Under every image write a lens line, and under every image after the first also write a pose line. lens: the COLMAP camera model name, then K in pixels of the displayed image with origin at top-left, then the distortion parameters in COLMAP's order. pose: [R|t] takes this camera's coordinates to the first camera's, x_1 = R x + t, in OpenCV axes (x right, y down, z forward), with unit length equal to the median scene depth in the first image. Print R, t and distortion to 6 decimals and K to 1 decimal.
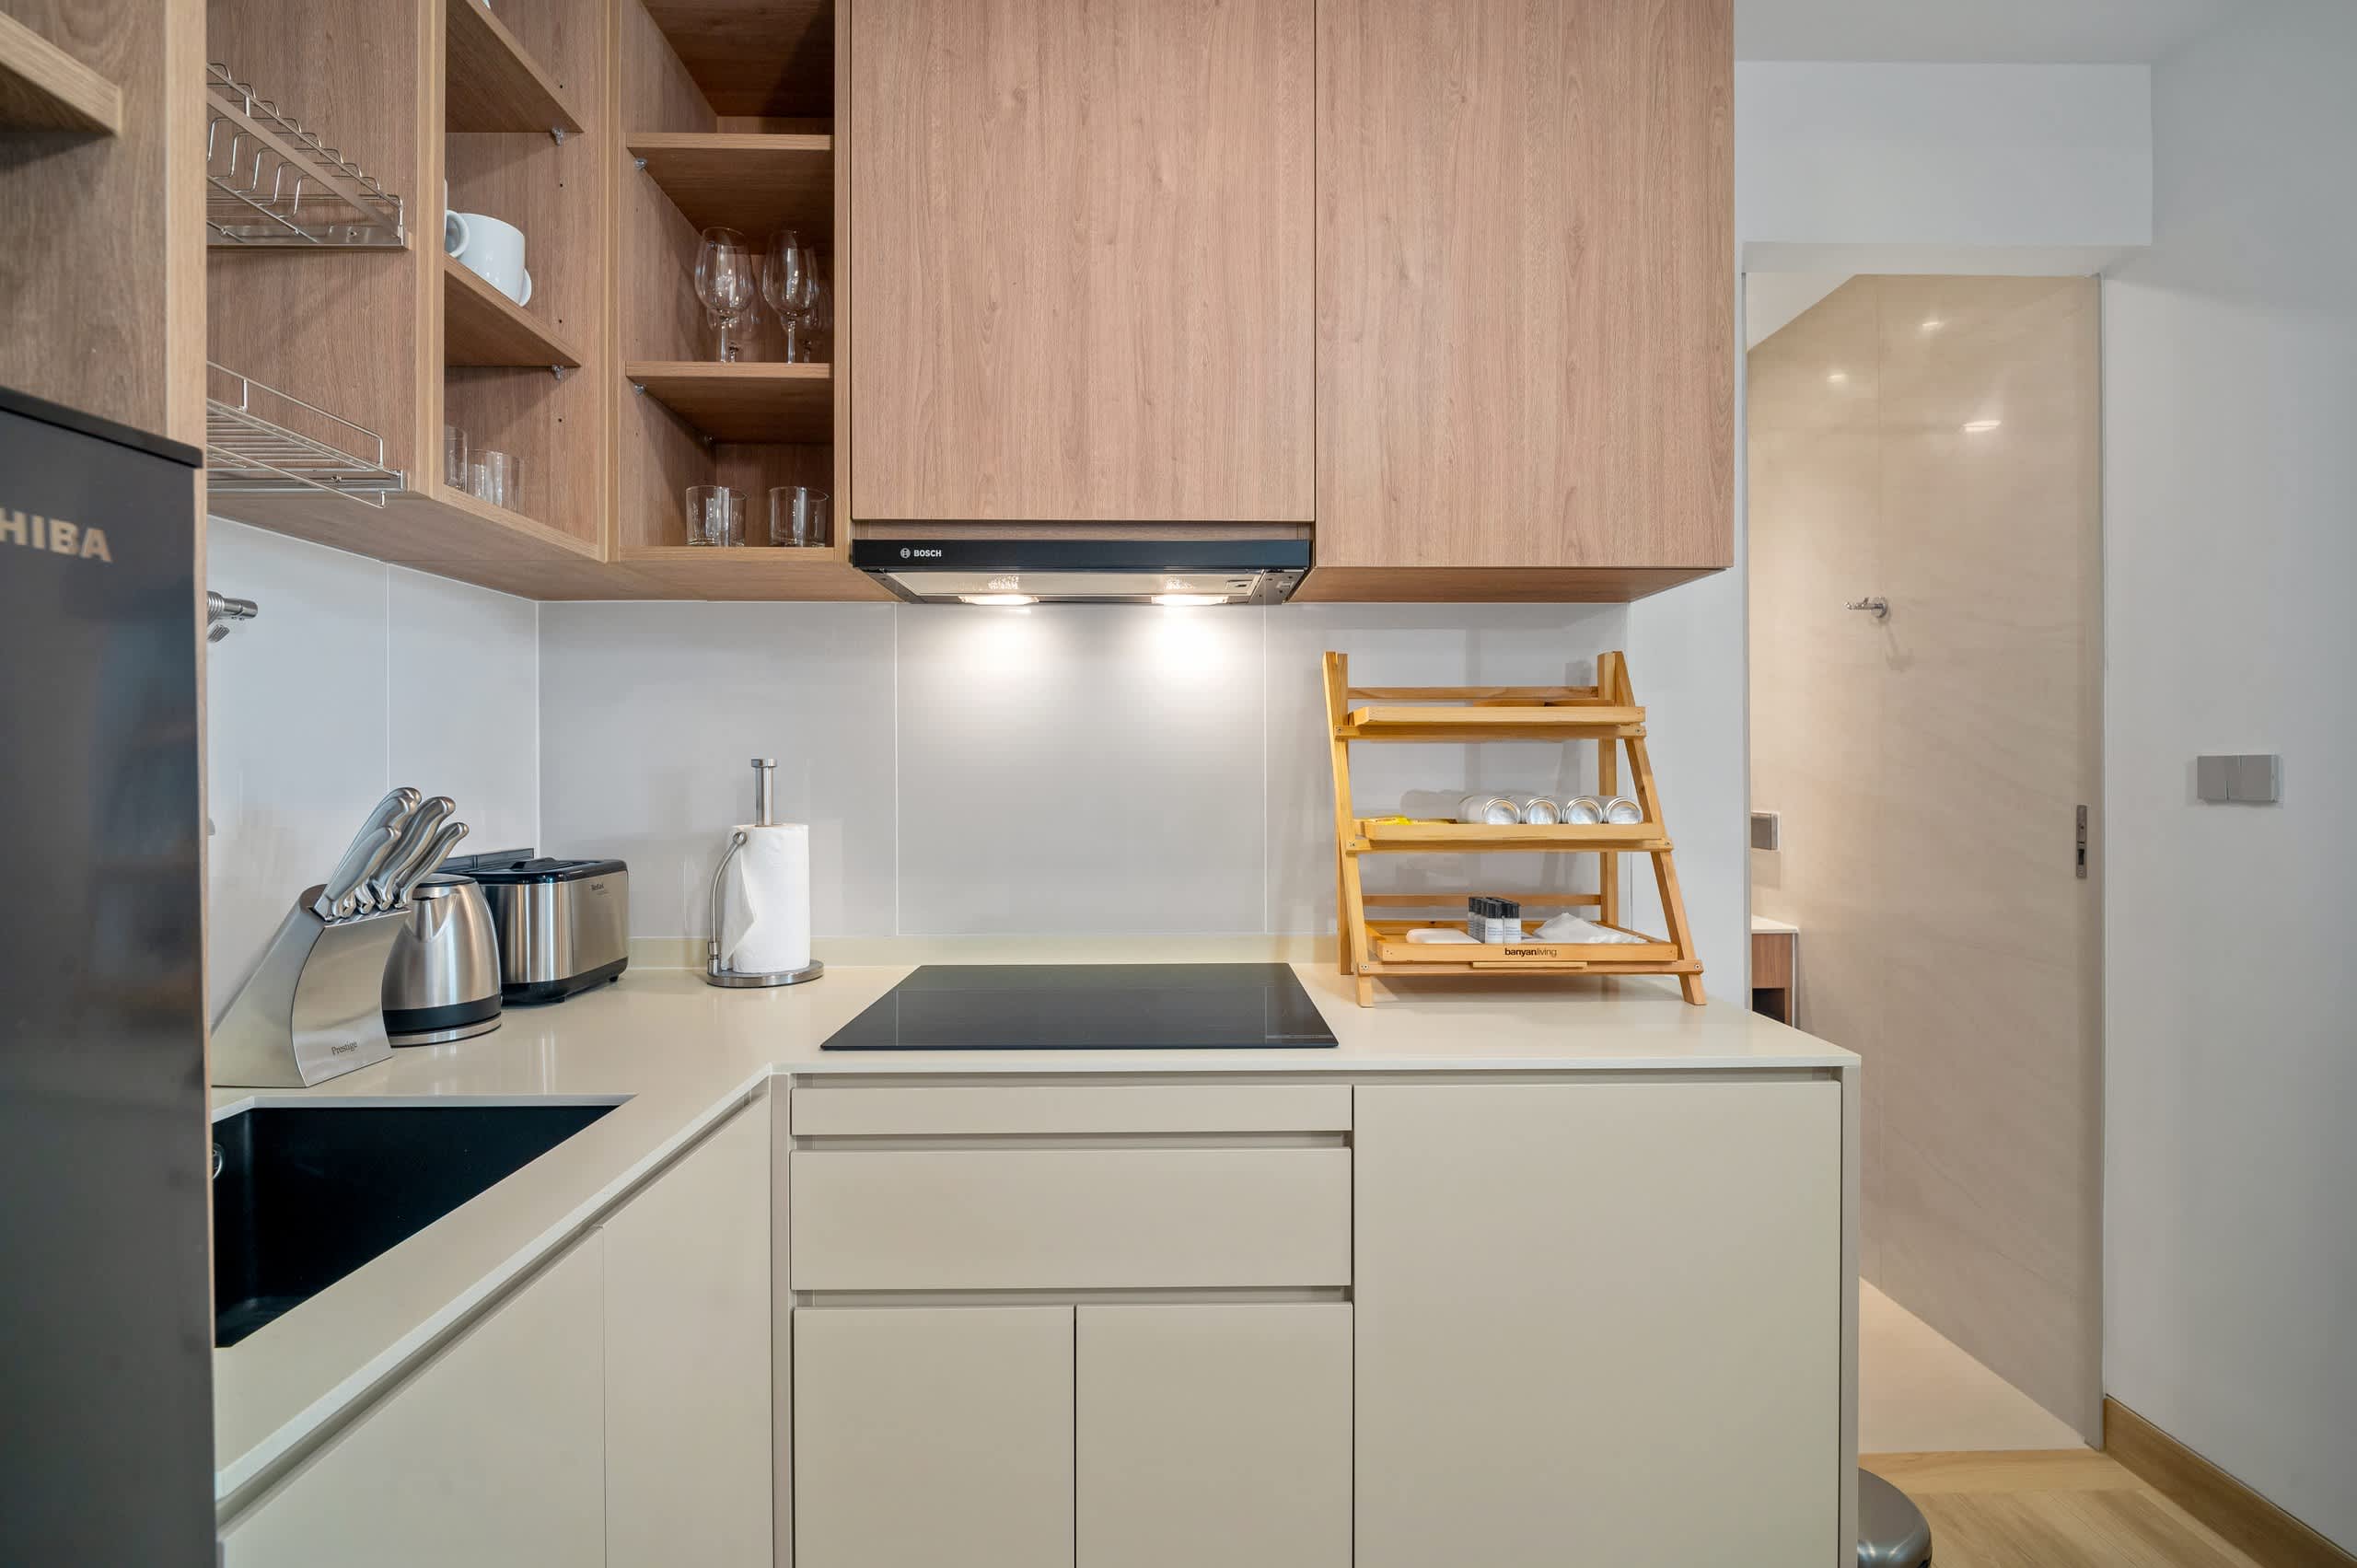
lens RADIAL K [[1124.4, 0, 1181.7], [0, 1124.4, 773.3], [0, 0, 1]] dist [-0.001146, -0.000272]
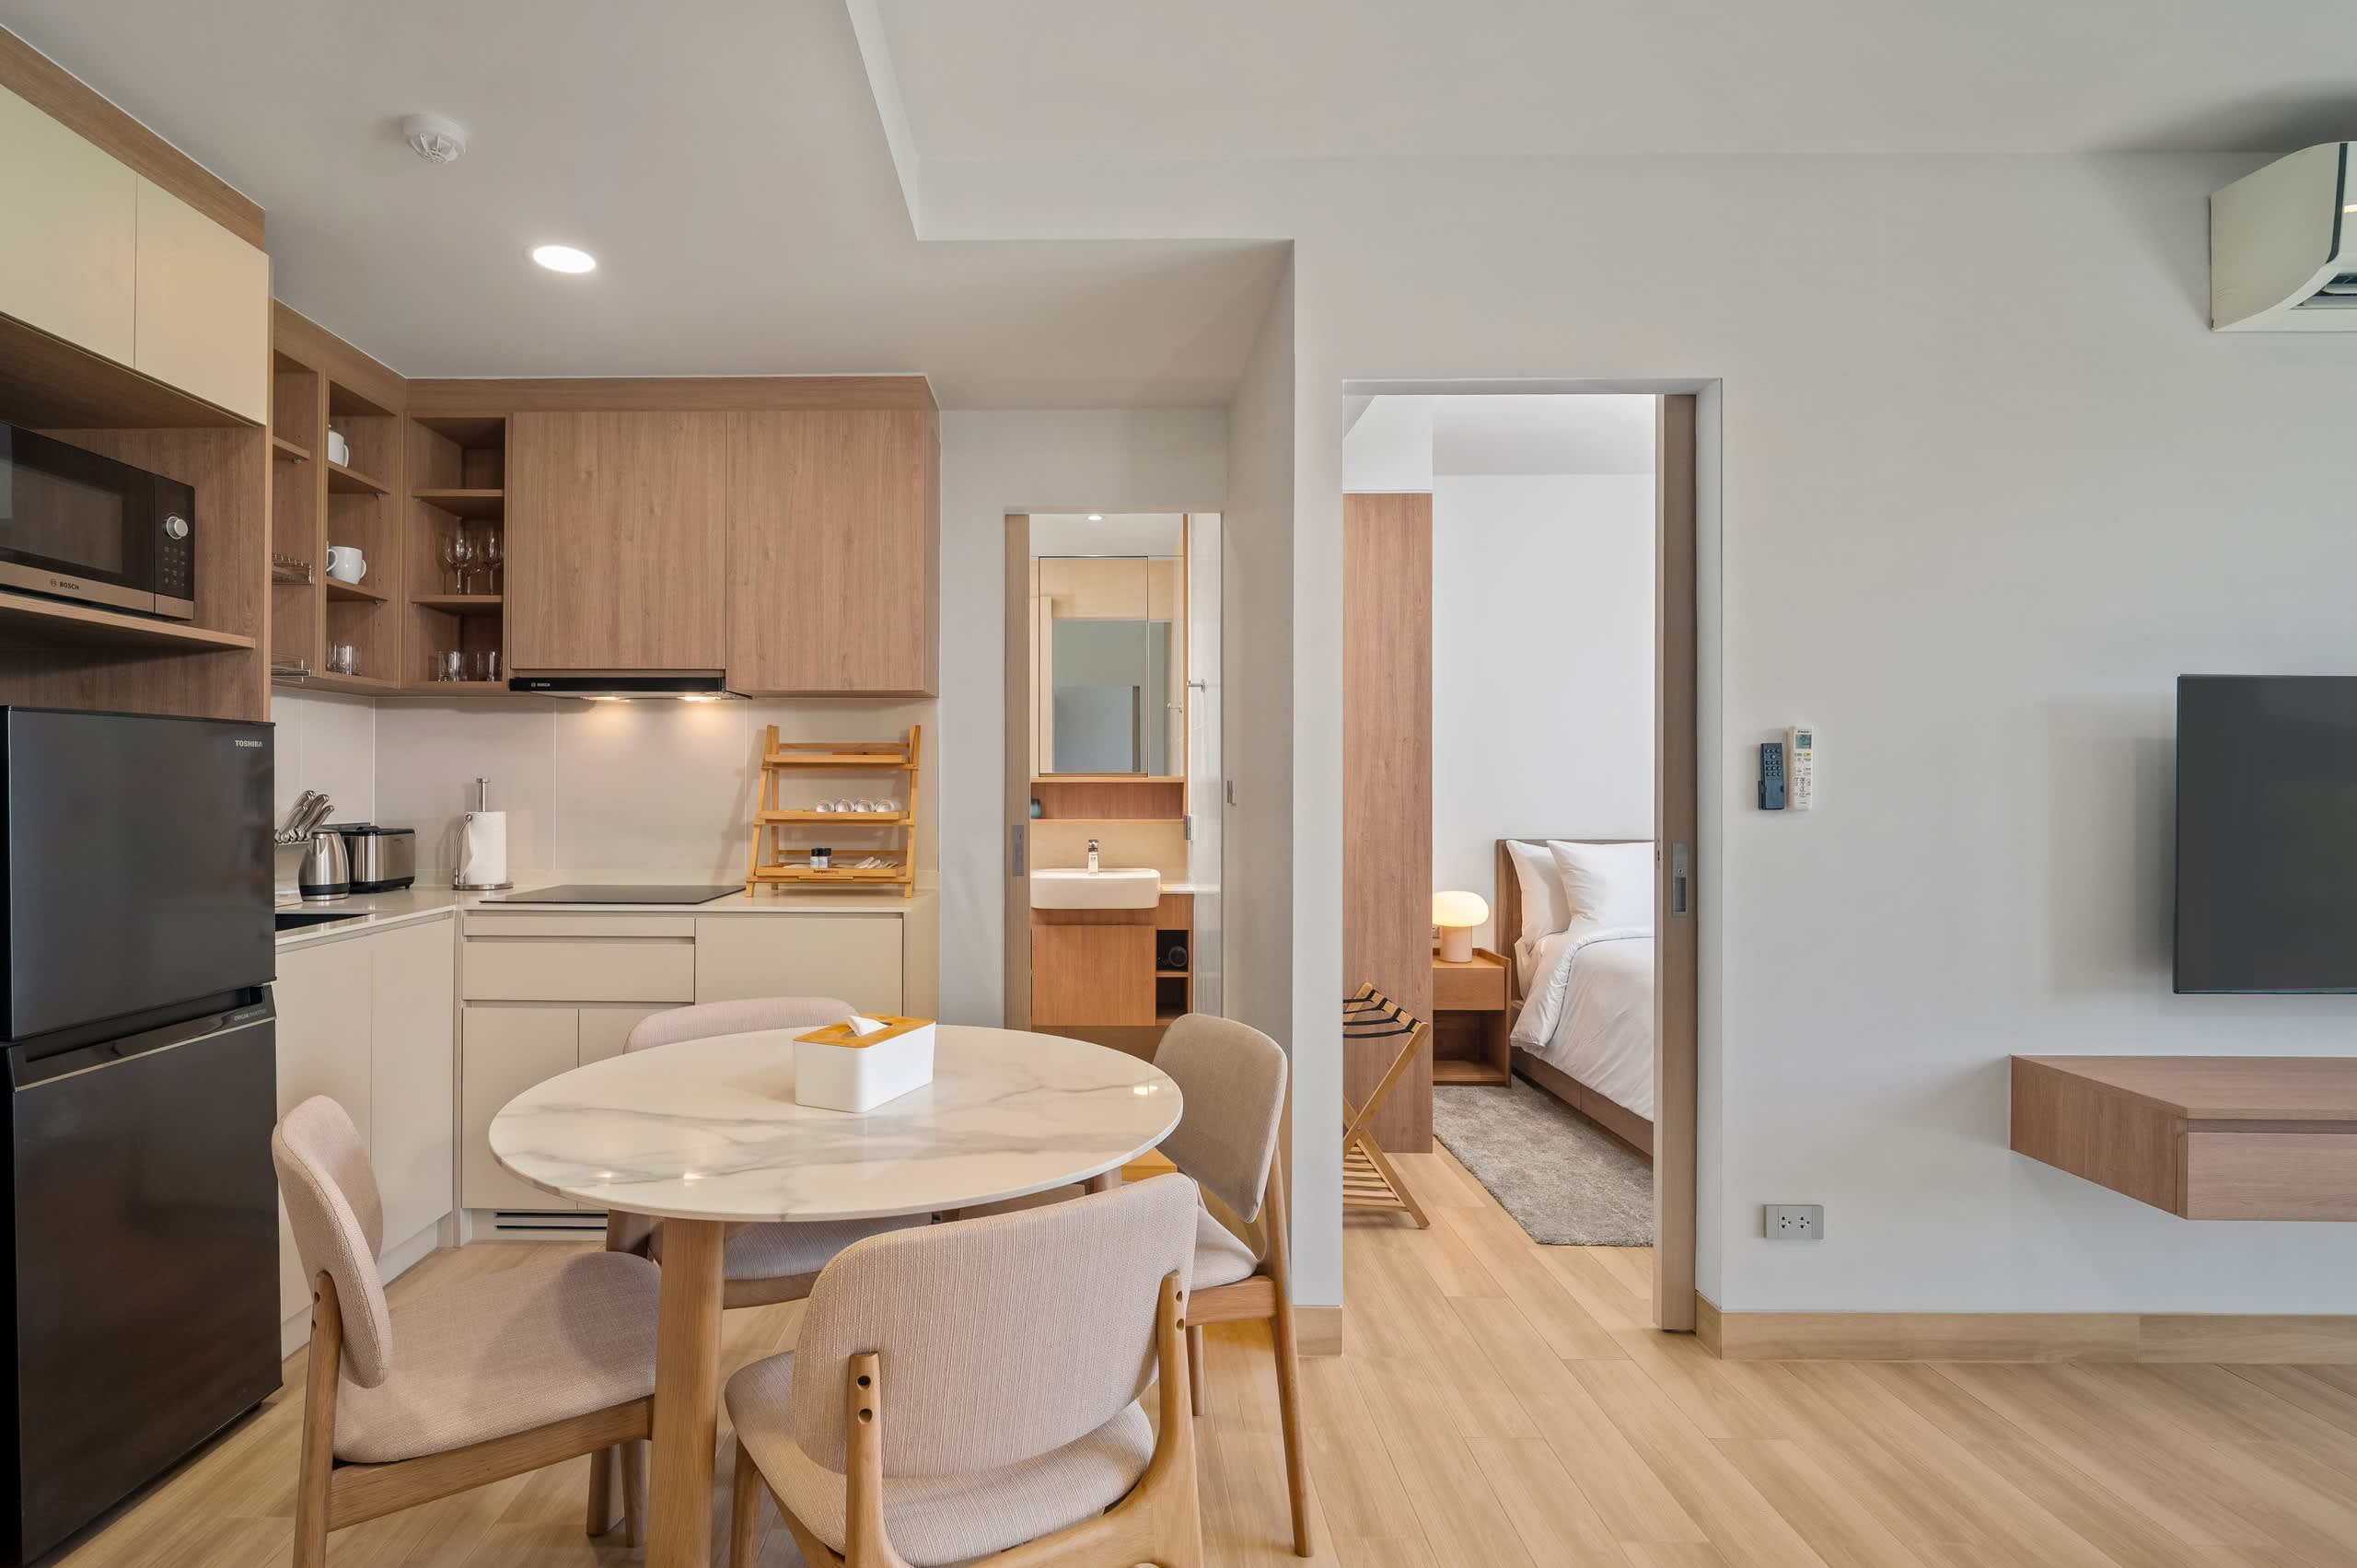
lens RADIAL K [[1194.5, 0, 1067.3], [0, 1194.5, 777.6], [0, 0, 1]] dist [-0.001859, -0.000884]
pose [[0.999397, 0.005513, -0.034294, 0.853250], [-0.005757, 0.999959, -0.007021, -0.005614], [0.034254, 0.007214, 0.999387, -1.254232]]
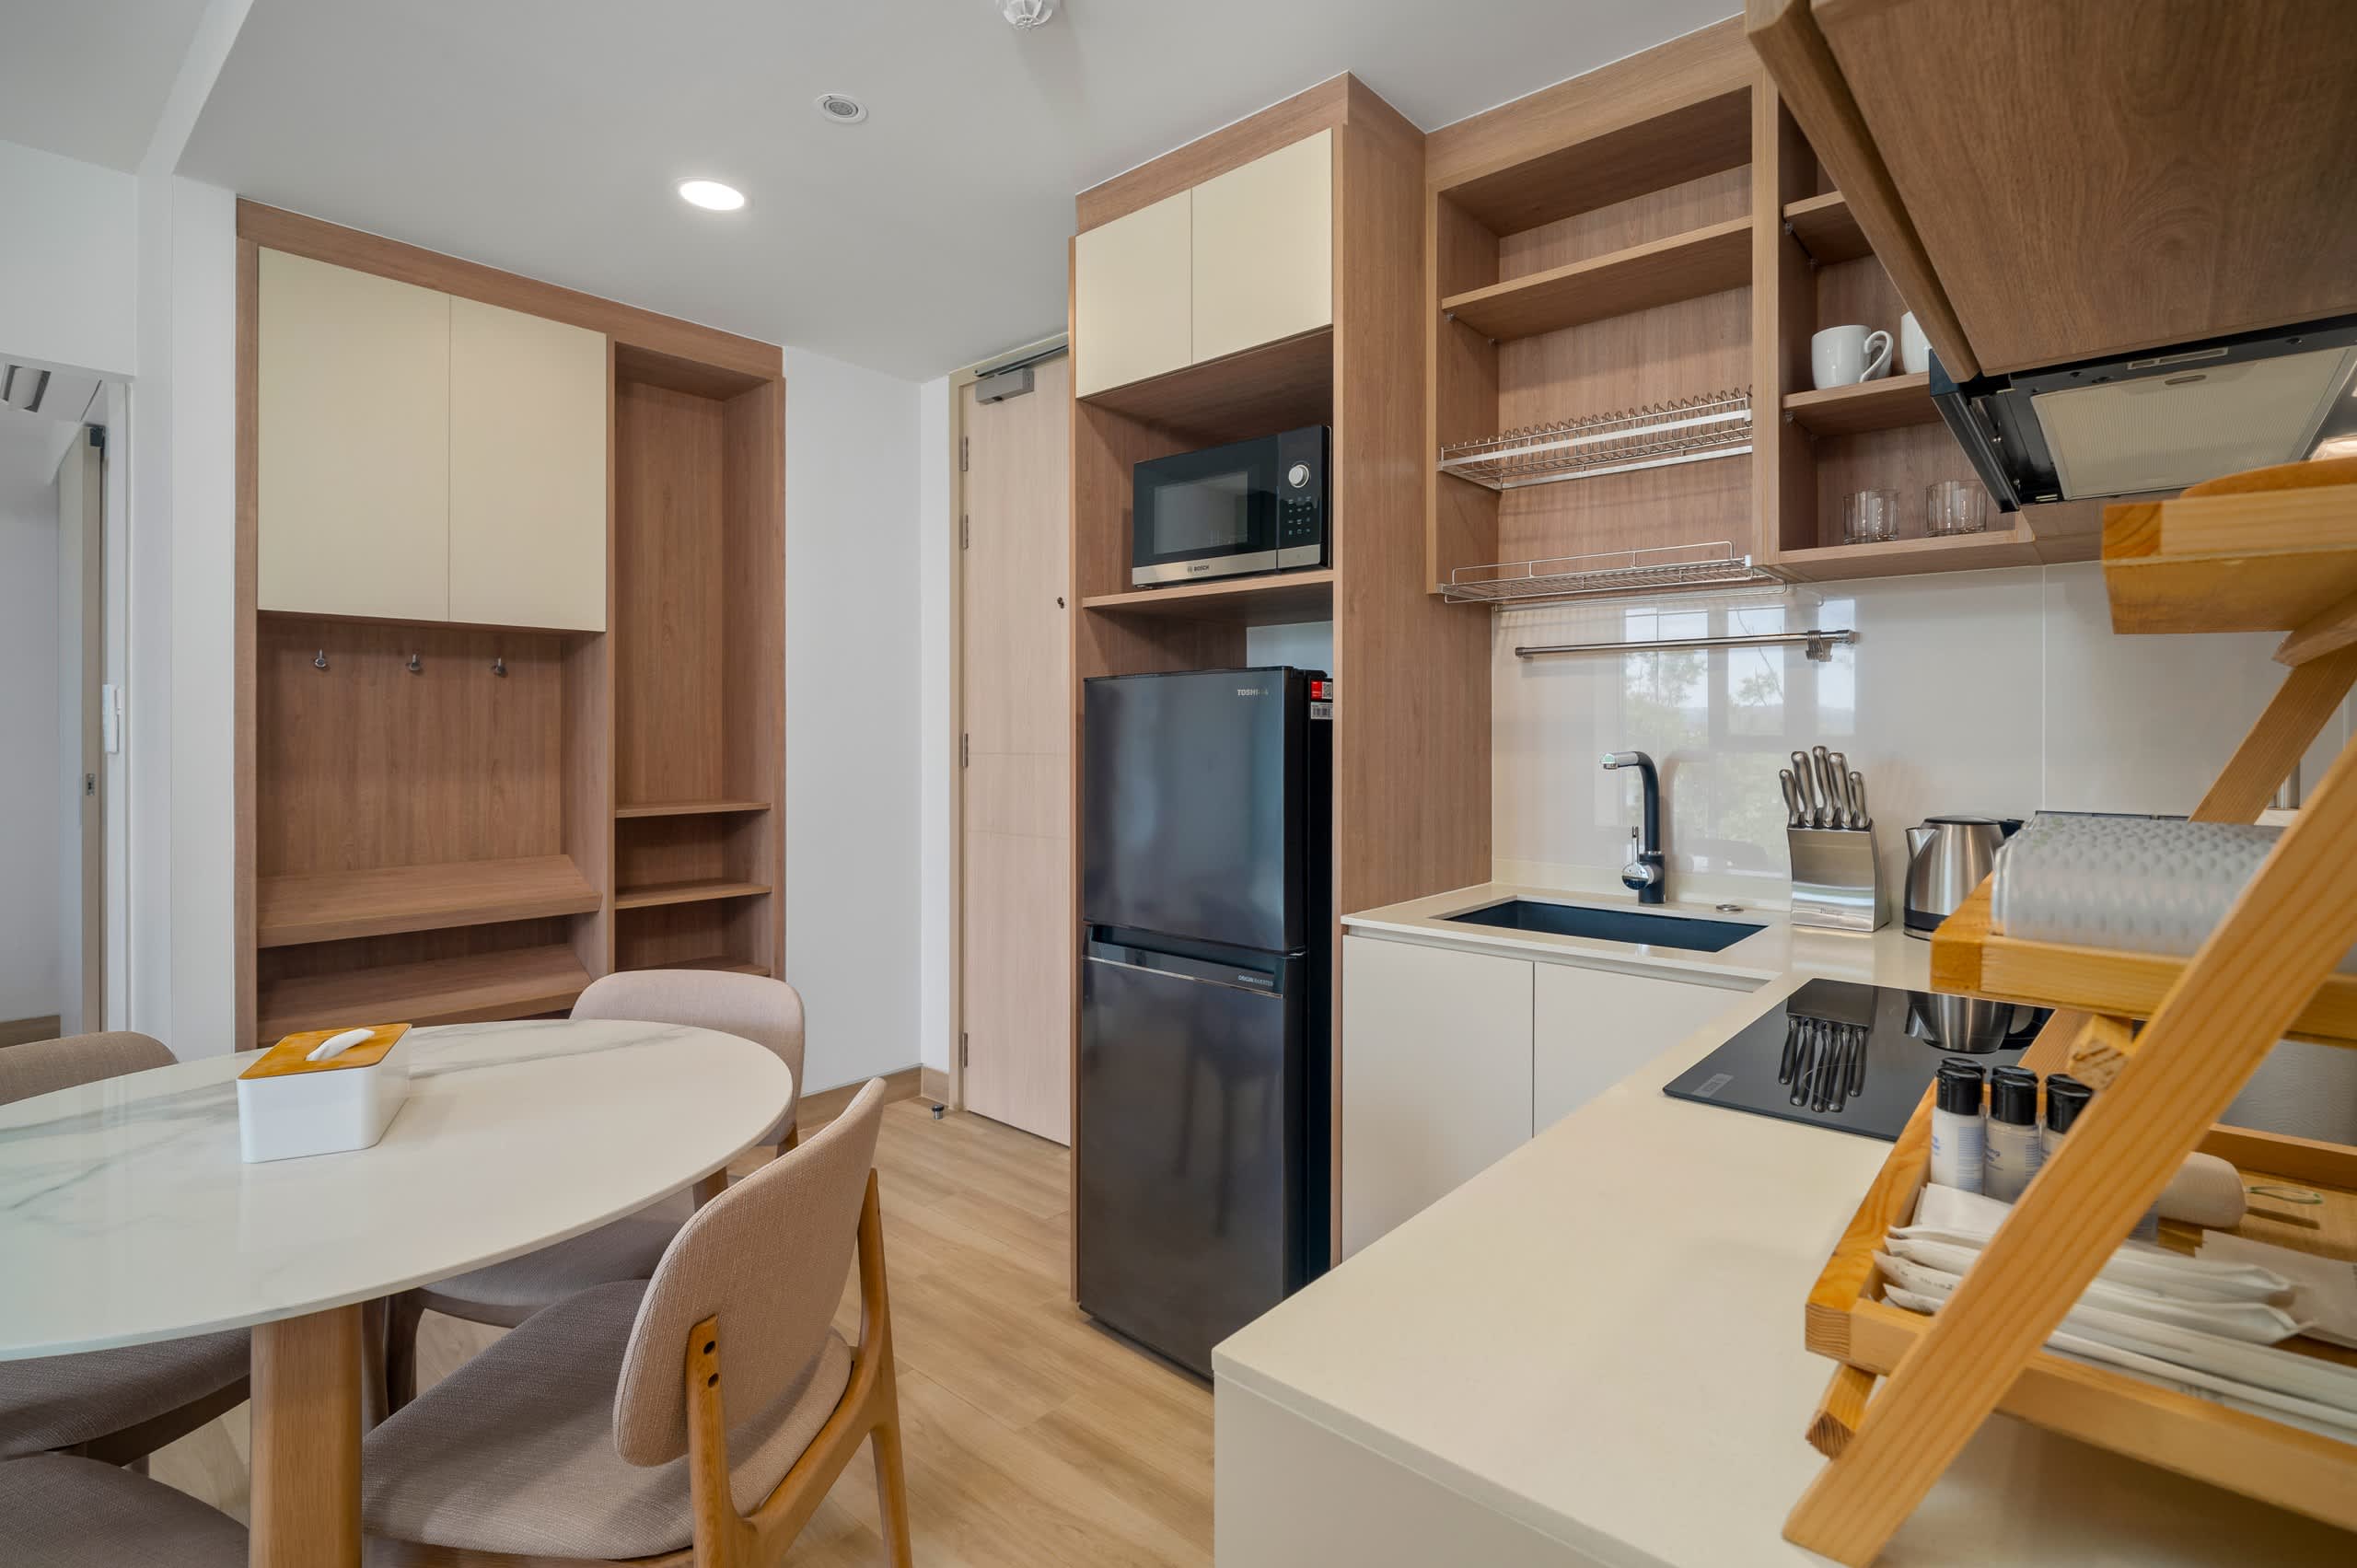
lens RADIAL K [[1112.8, 0, 1180.4], [0, 1112.8, 731.3], [0, 0, 1]] dist [-0.001329, -0.000150]
pose [[-0.668171, 0.001926, -0.744006, 0.805516], [-0.000657, 0.999995, 0.003178, -0.011263], [0.744008, 0.002612, -0.668166, 1.064044]]
